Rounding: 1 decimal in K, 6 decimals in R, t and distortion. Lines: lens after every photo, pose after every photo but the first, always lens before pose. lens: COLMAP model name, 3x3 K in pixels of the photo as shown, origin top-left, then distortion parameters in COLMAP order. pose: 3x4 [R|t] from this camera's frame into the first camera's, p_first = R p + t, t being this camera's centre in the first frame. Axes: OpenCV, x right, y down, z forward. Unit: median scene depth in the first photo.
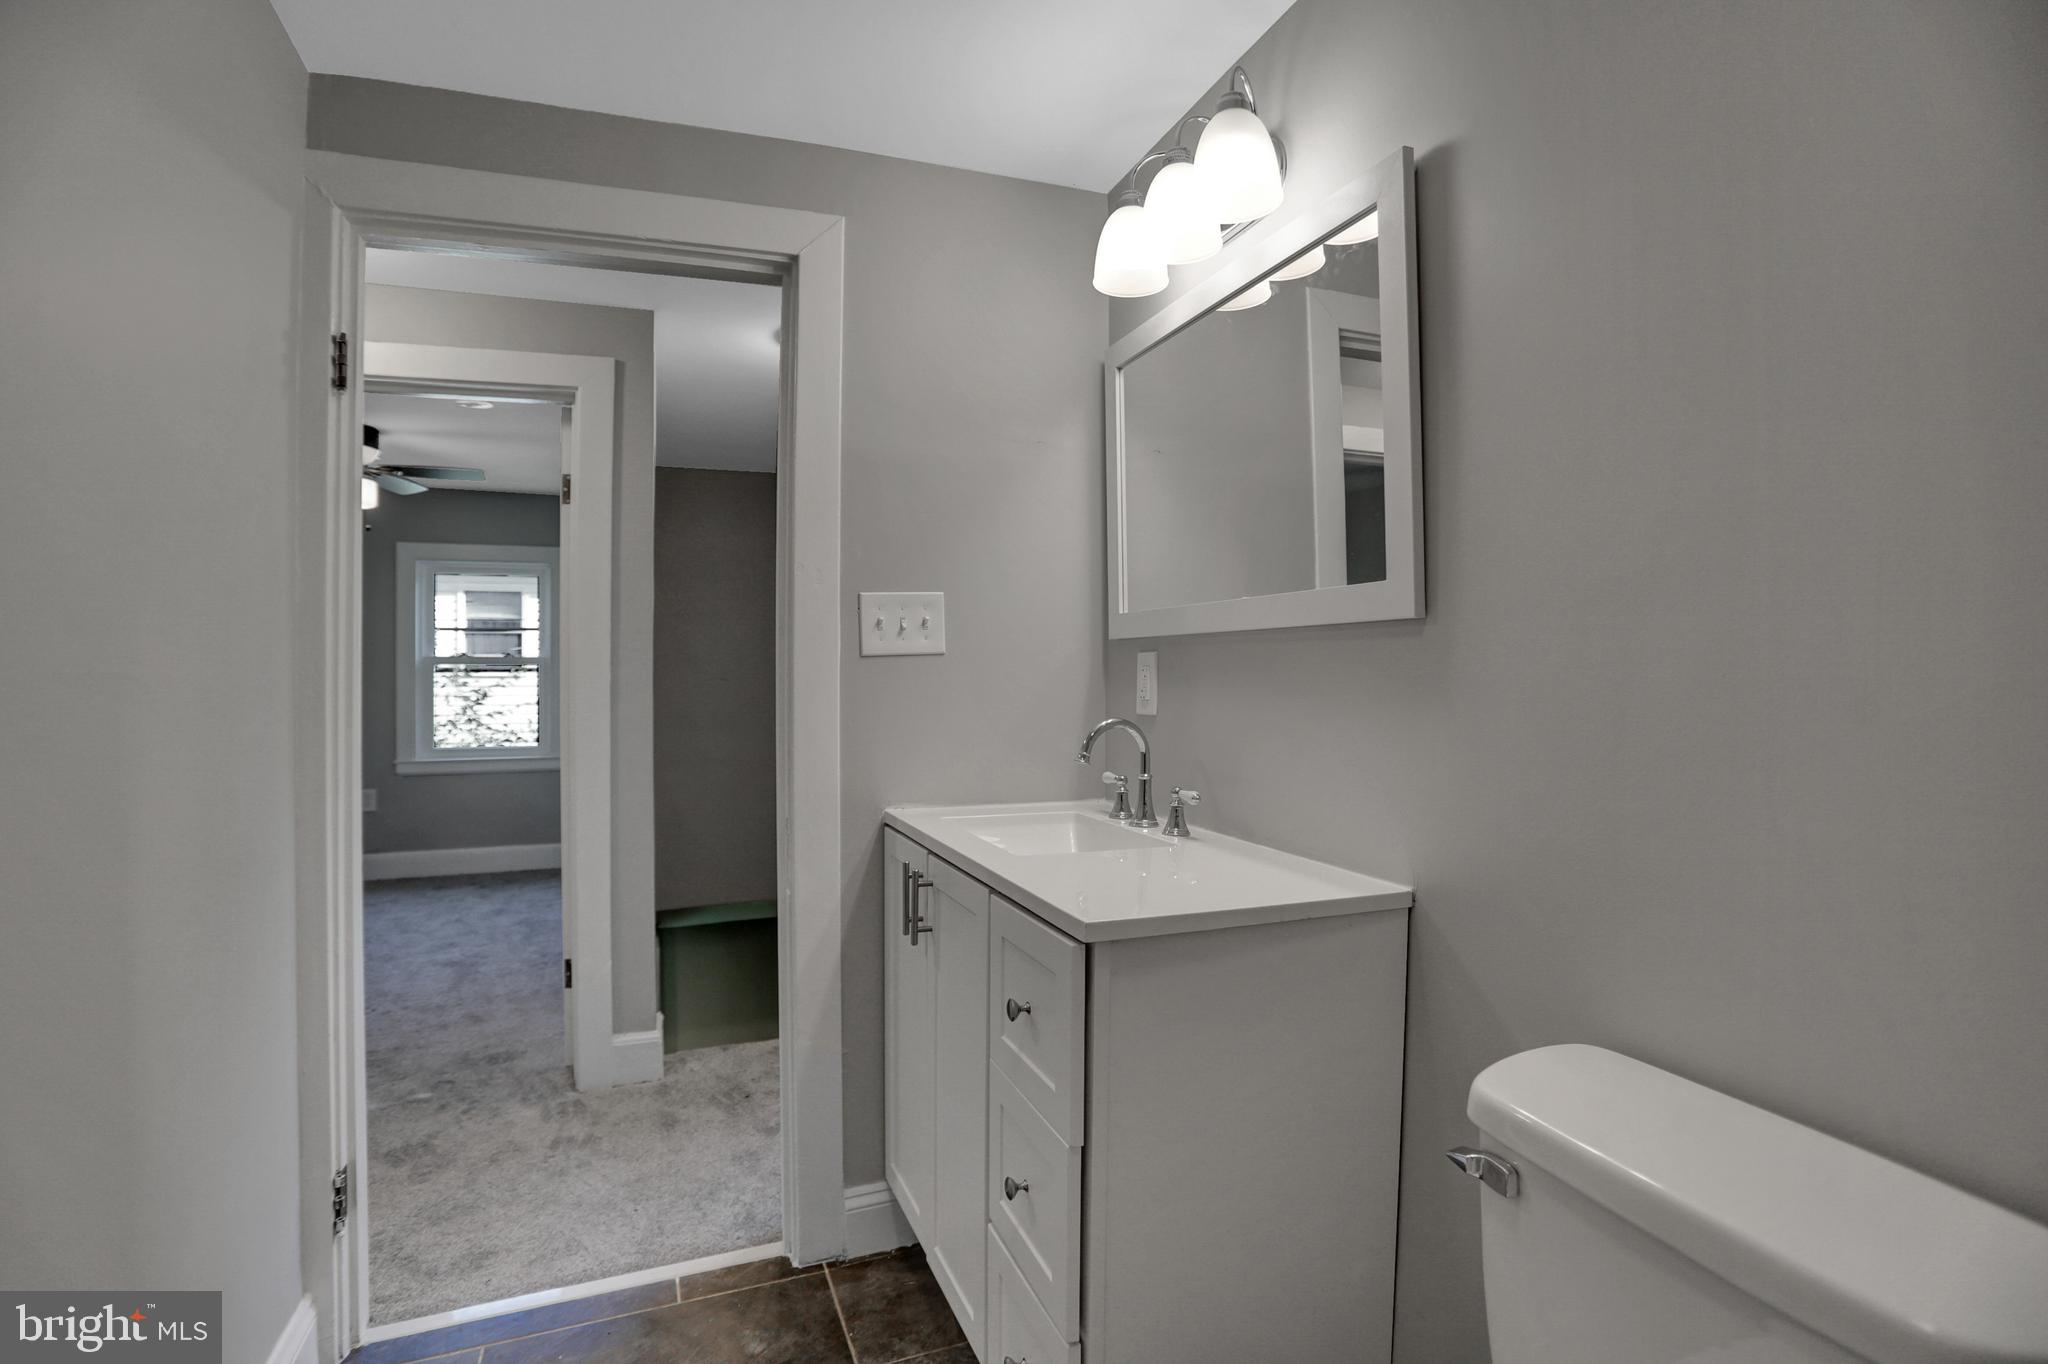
lens RADIAL K [[1007.6, 0, 1021.7], [0, 1007.6, 674.7], [0, 0, 1]] dist [-0.079539, 0.030391]
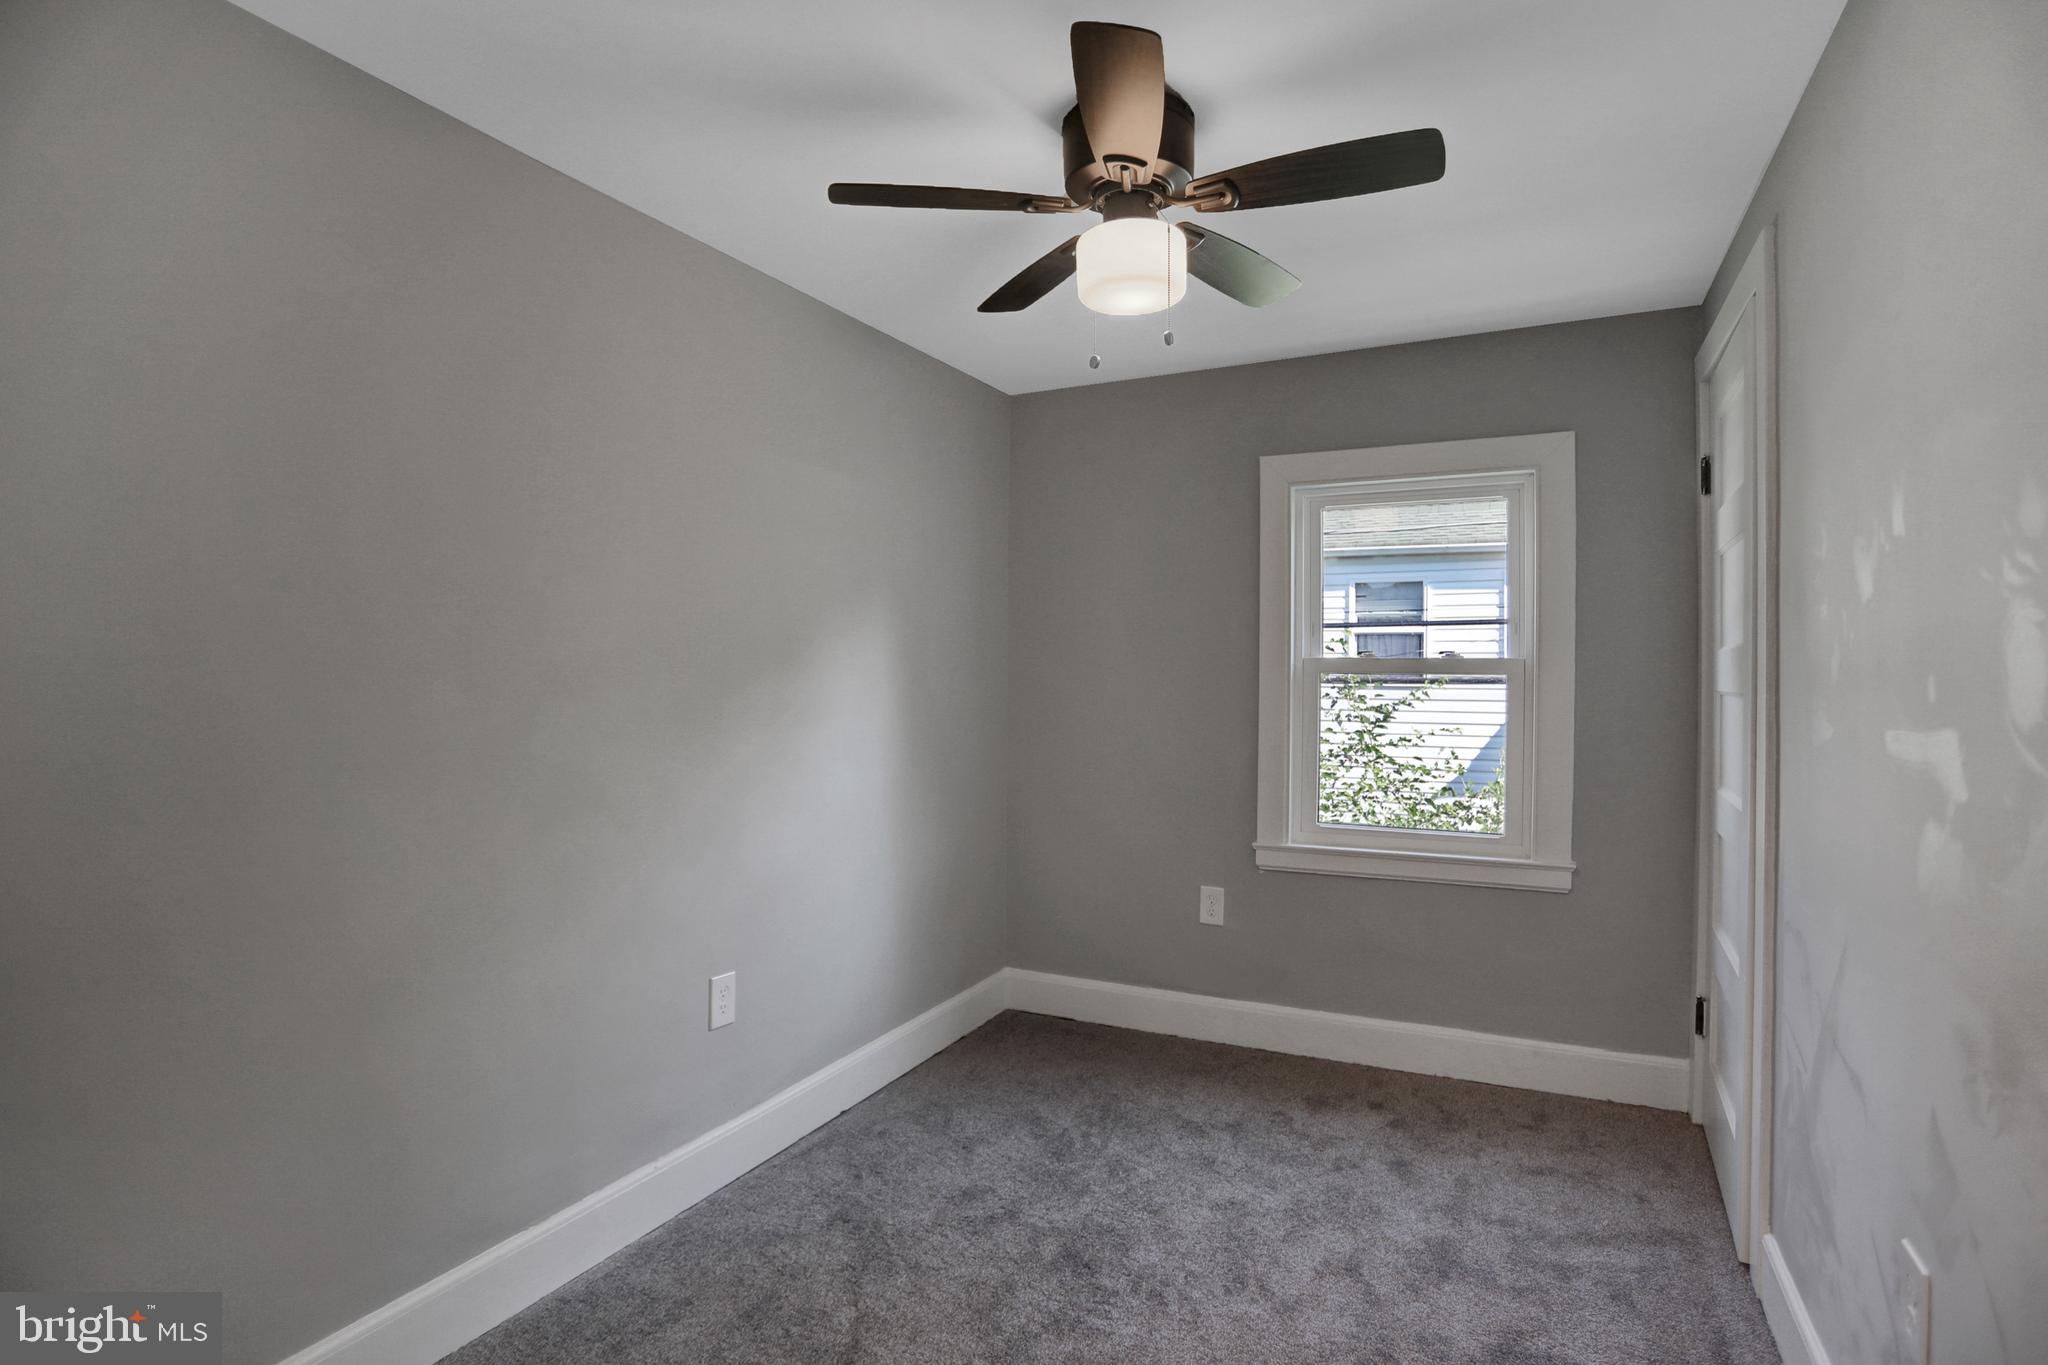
lens RADIAL K [[1007.6, 0, 1021.7], [0, 1007.6, 675.2], [0, 0, 1]] dist [-0.079539, 0.030391]
pose [[0.673590, 0.005239, -0.739087, -0.195305], [-0.009598, 0.999953, -0.001660, -0.004184], [0.739043, 0.008212, 0.673608, 0.328777]]
